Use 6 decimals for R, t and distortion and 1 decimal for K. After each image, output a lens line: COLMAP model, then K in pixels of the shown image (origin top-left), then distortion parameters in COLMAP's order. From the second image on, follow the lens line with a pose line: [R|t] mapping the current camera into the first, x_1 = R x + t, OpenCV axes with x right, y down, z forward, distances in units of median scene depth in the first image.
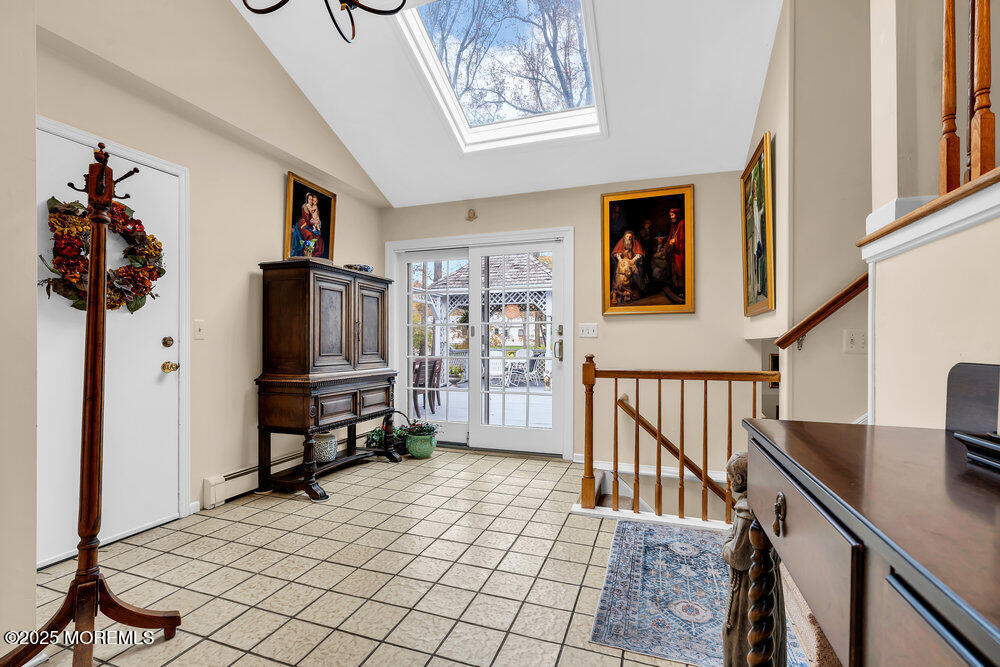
lens RADIAL K [[449.5, 0, 496.8], [0, 449.5, 342.9], [0, 0, 1]] dist [-0.001057, -0.000081]
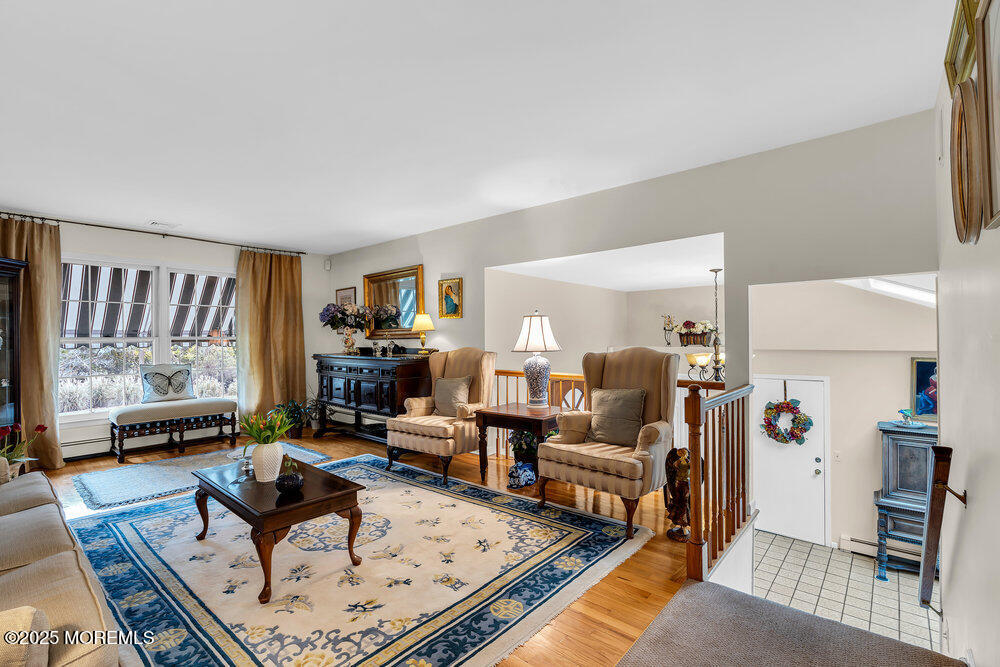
lens RADIAL K [[449.5, 0, 496.8], [0, 449.5, 342.9], [0, 0, 1]] dist [-0.001057, -0.000081]
pose [[-0.367653, 0.002636, -0.929959, 1.723061], [0.001967, 0.999996, 0.002057, -0.537050], [0.929961, -0.001073, -0.367657, 0.342430]]
